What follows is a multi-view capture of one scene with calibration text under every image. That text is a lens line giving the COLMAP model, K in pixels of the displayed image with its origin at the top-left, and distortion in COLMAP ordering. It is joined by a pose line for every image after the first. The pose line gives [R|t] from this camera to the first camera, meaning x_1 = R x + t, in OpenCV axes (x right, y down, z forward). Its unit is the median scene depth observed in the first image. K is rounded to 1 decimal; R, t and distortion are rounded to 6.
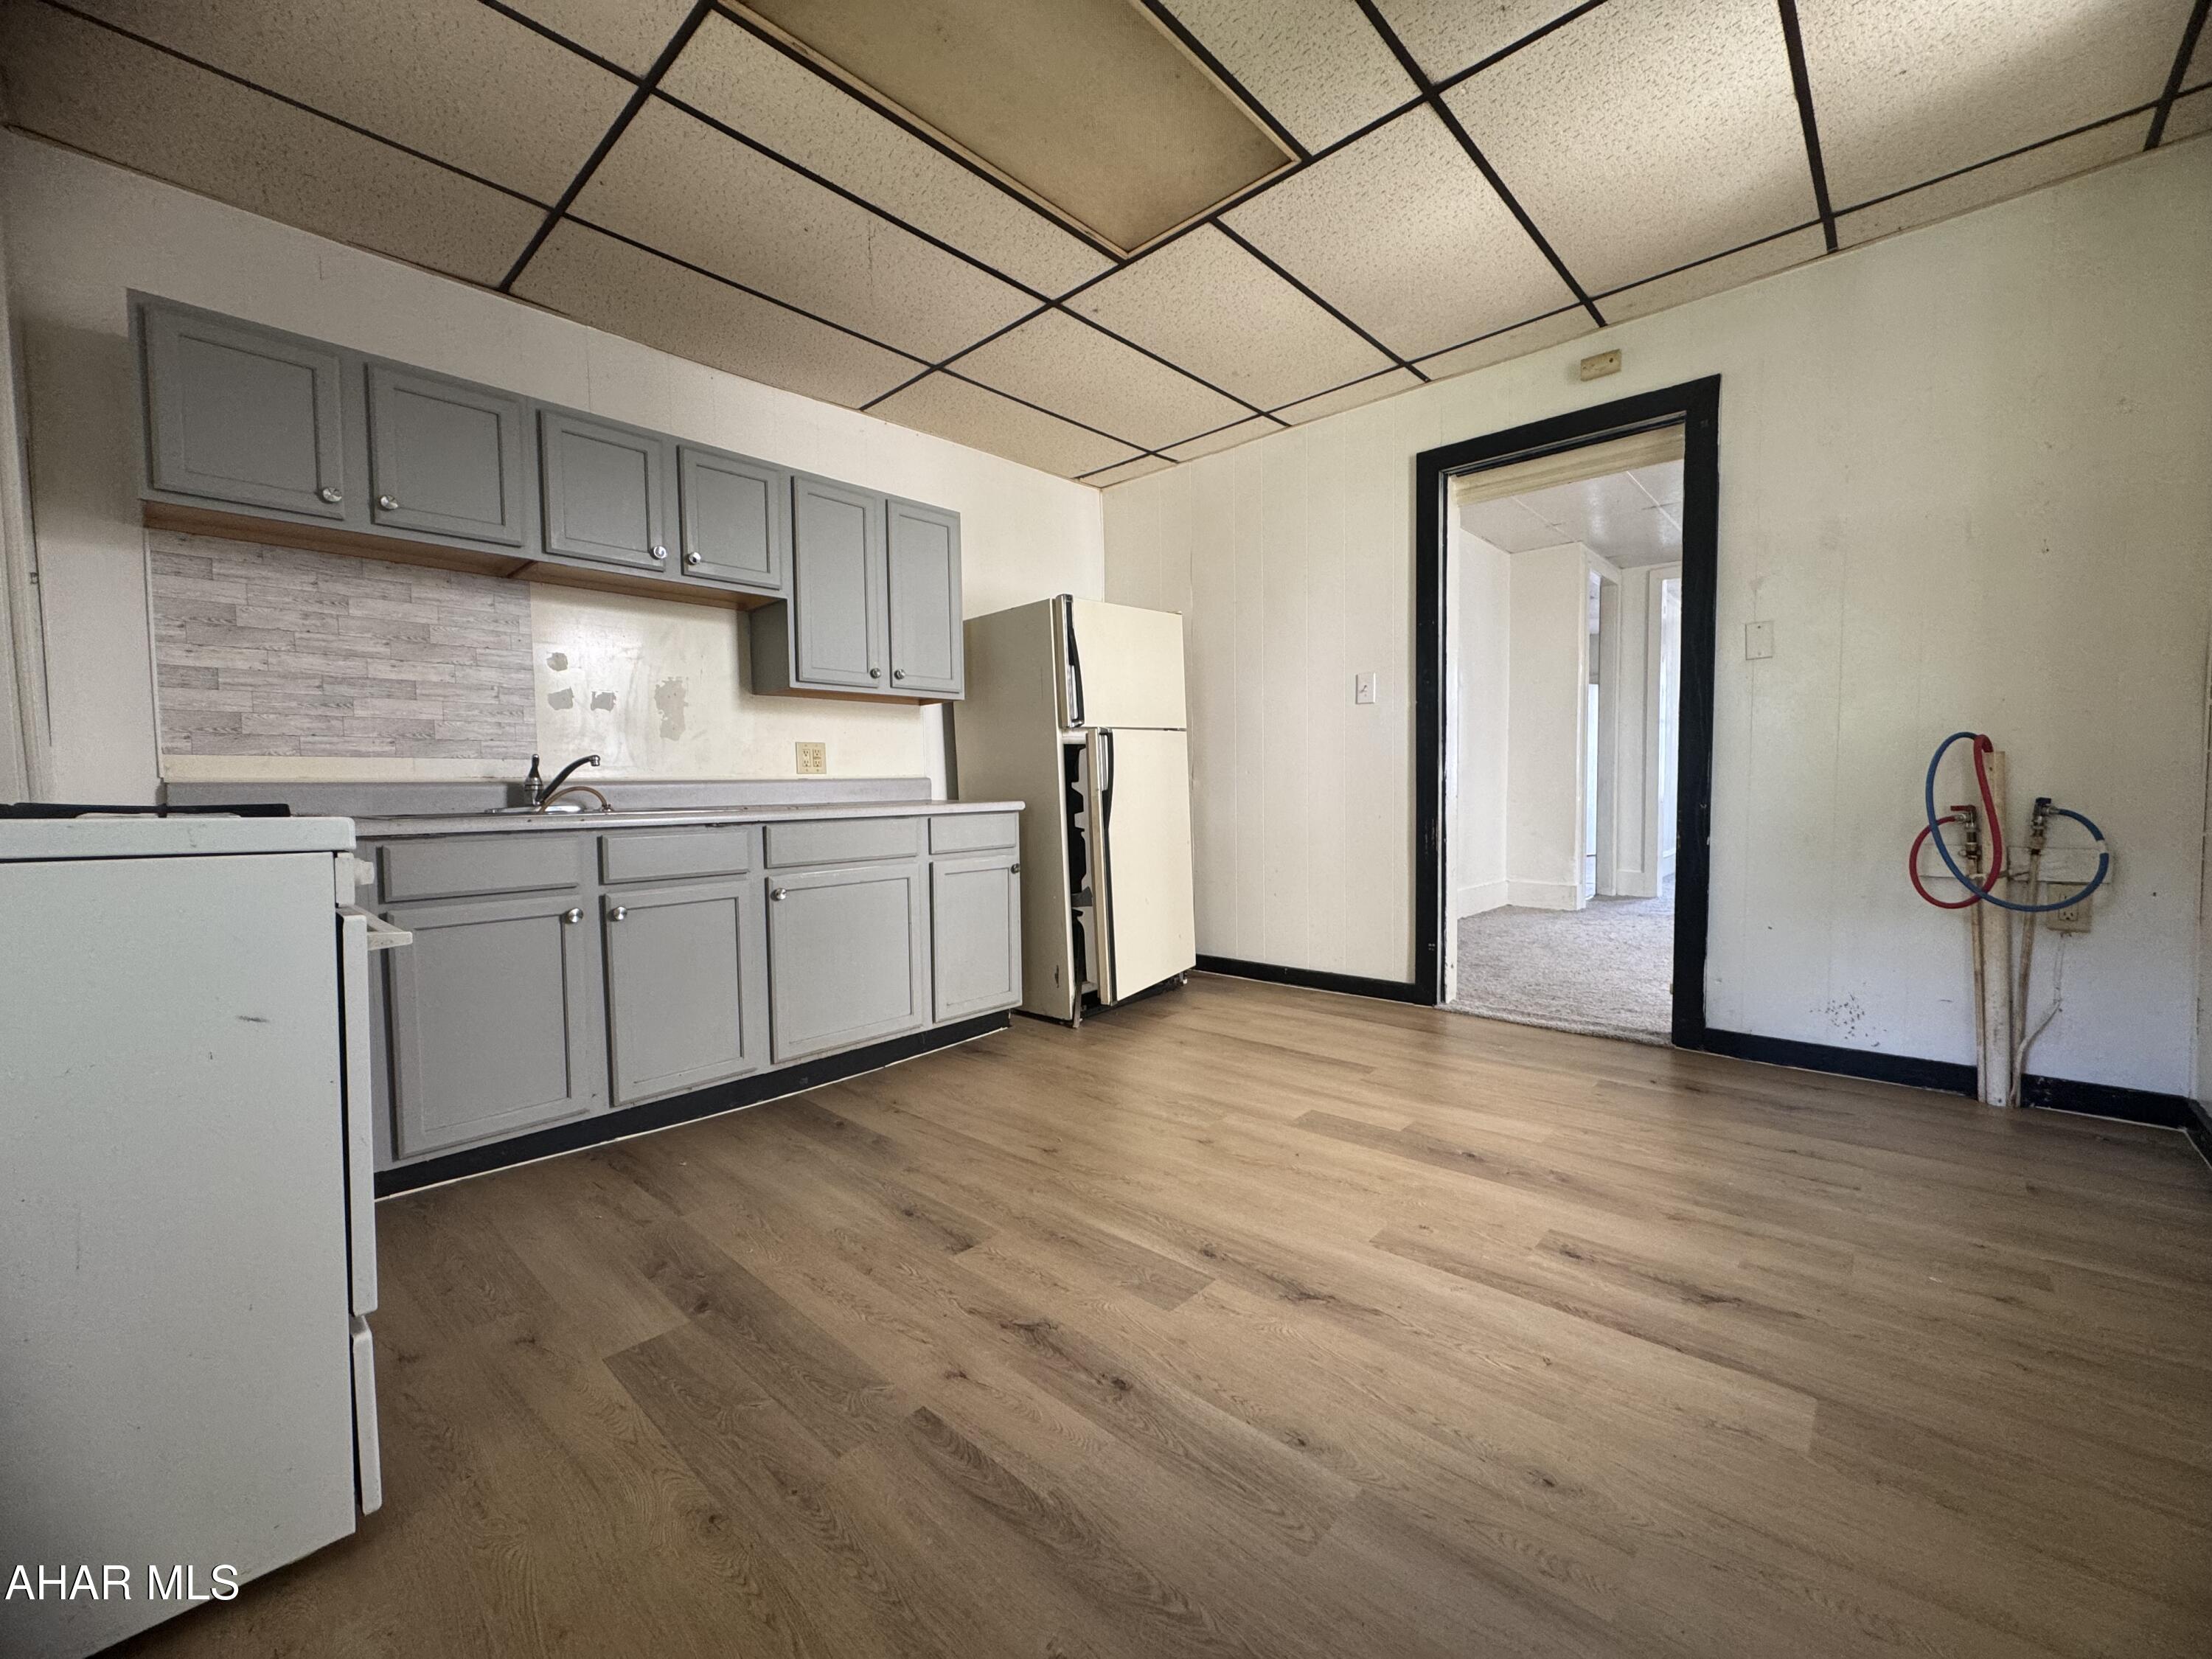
lens RADIAL K [[884.8, 0, 1108.8], [0, 884.8, 827.2], [0, 0, 1]] dist [0.000493, 0.000131]
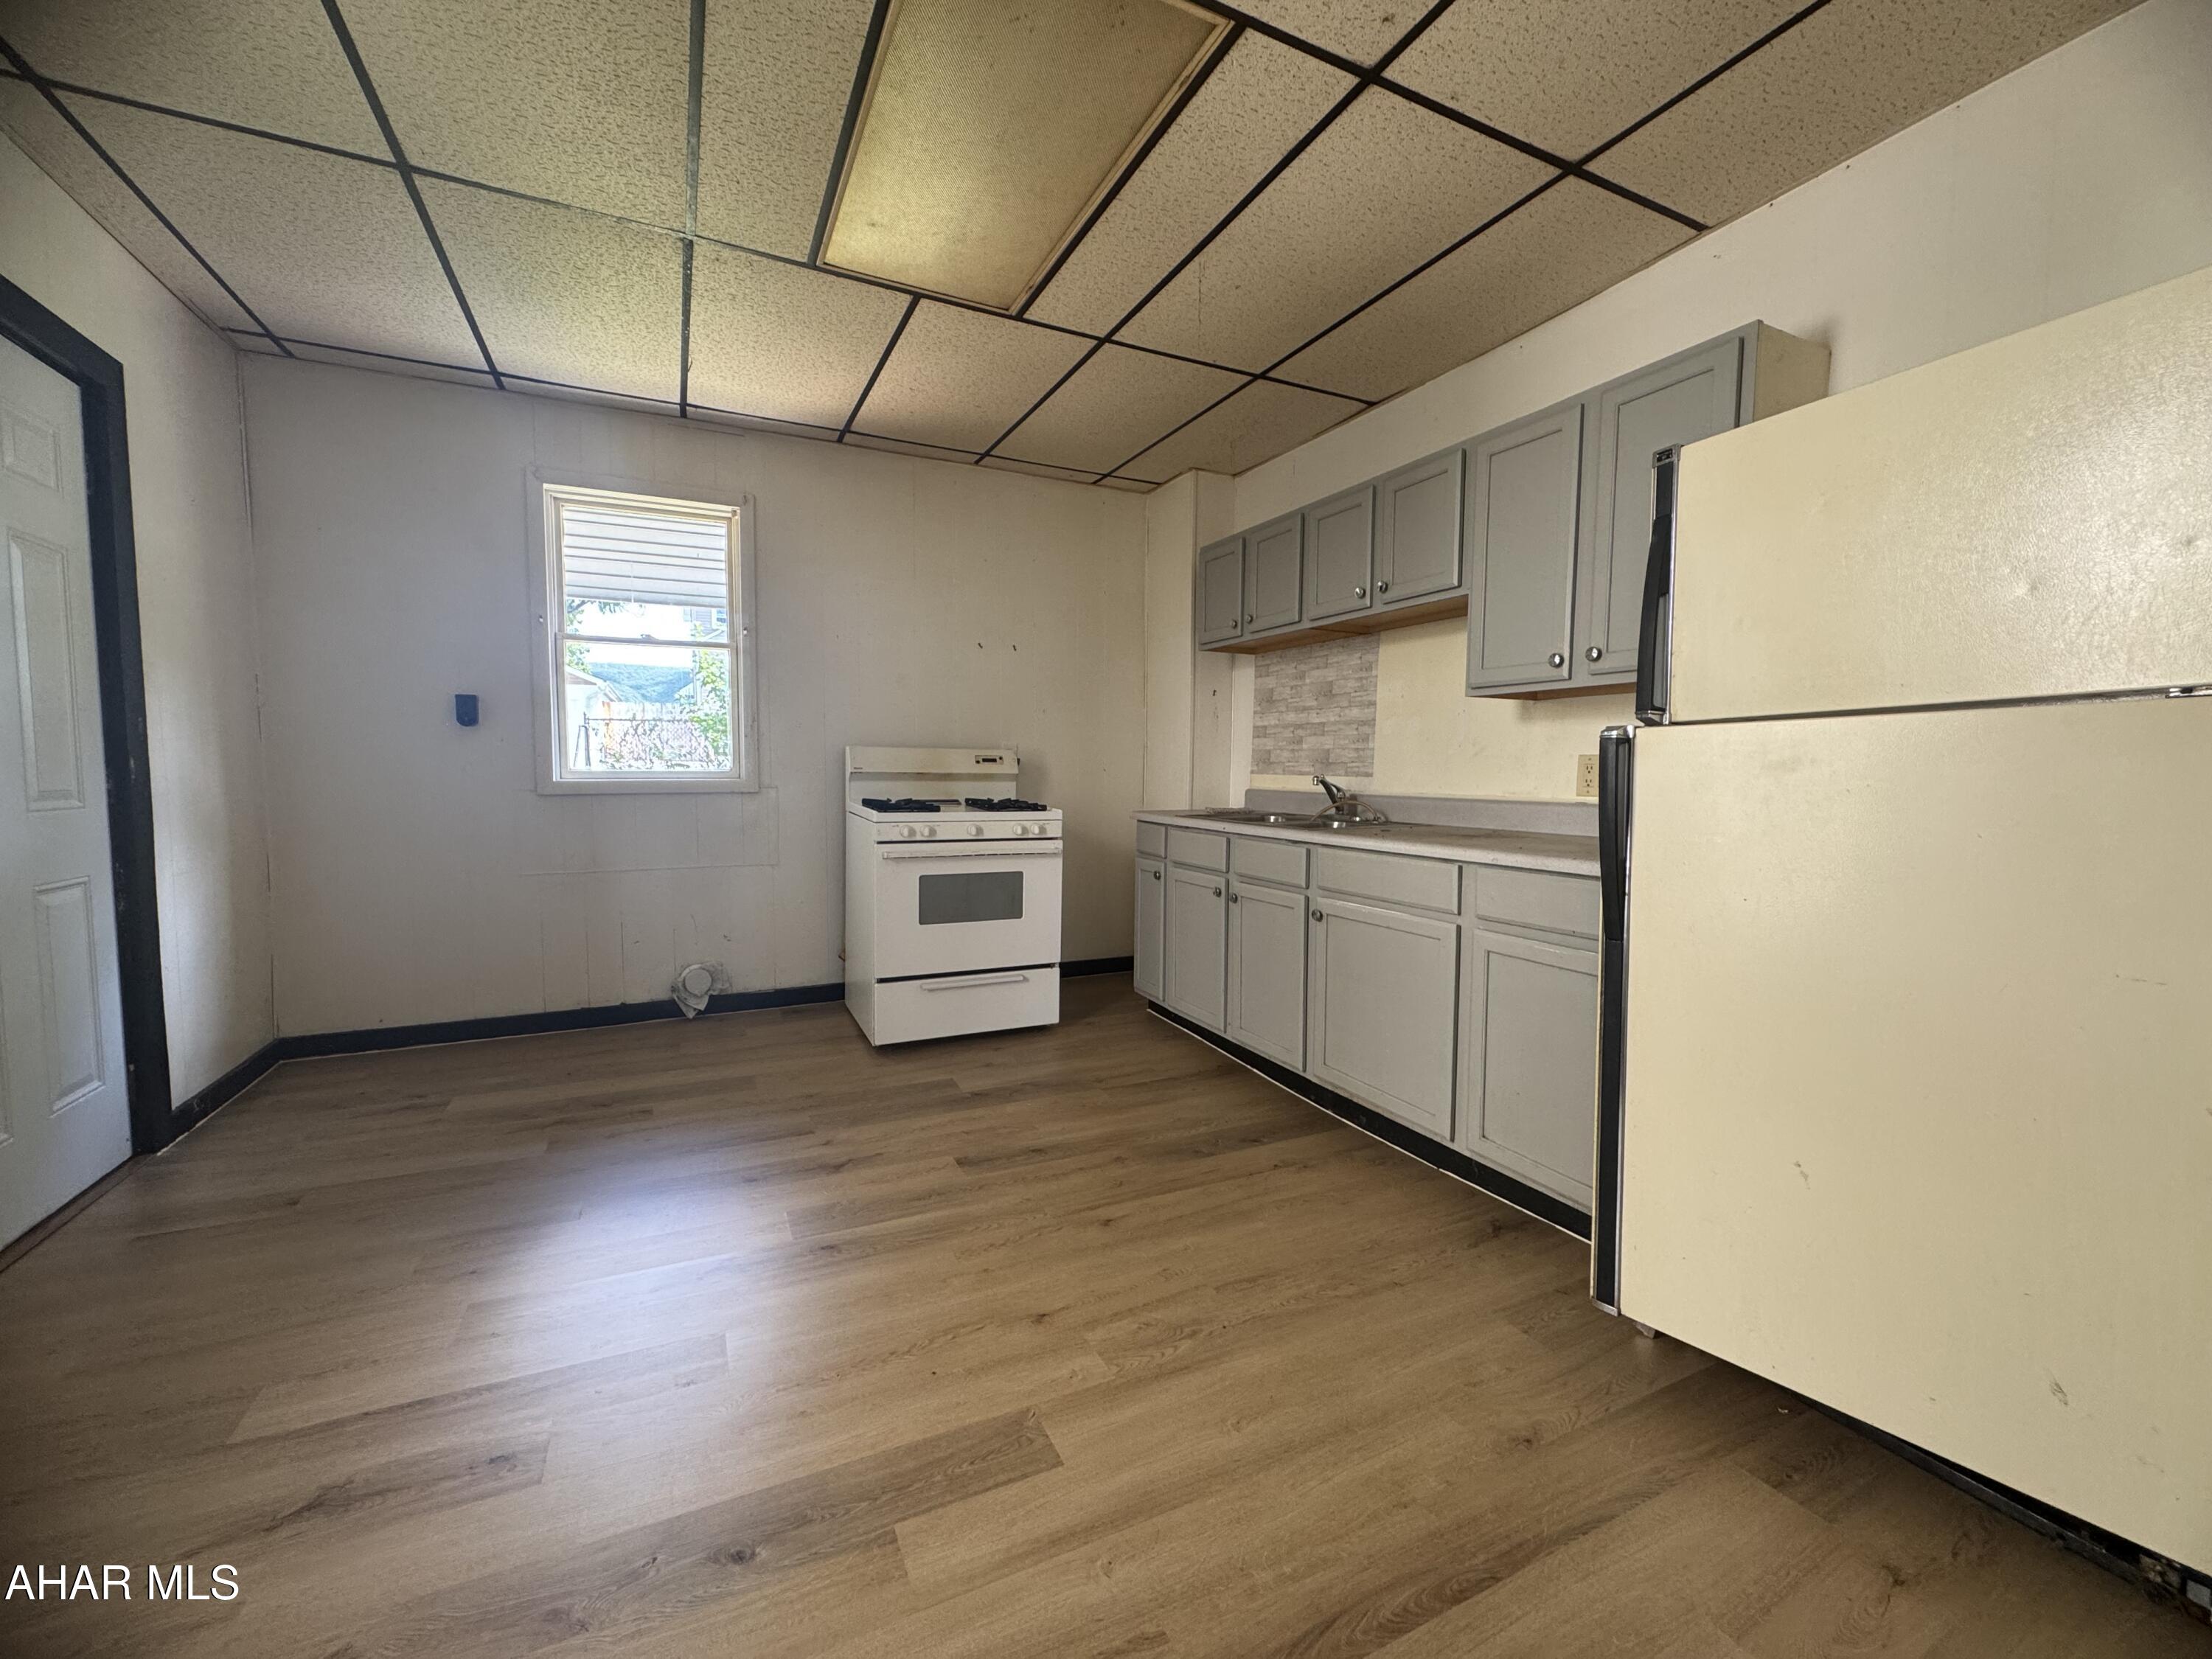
lens RADIAL K [[884.8, 0, 1103.8], [0, 884.8, 827.0], [0, 0, 1]] dist [0.000493, 0.000131]
pose [[-0.366941, 0.076740, -0.927074, 0.727551], [-0.042275, 0.994186, 0.099027, -0.128217], [0.929283, 0.075529, -0.361563, 1.250998]]
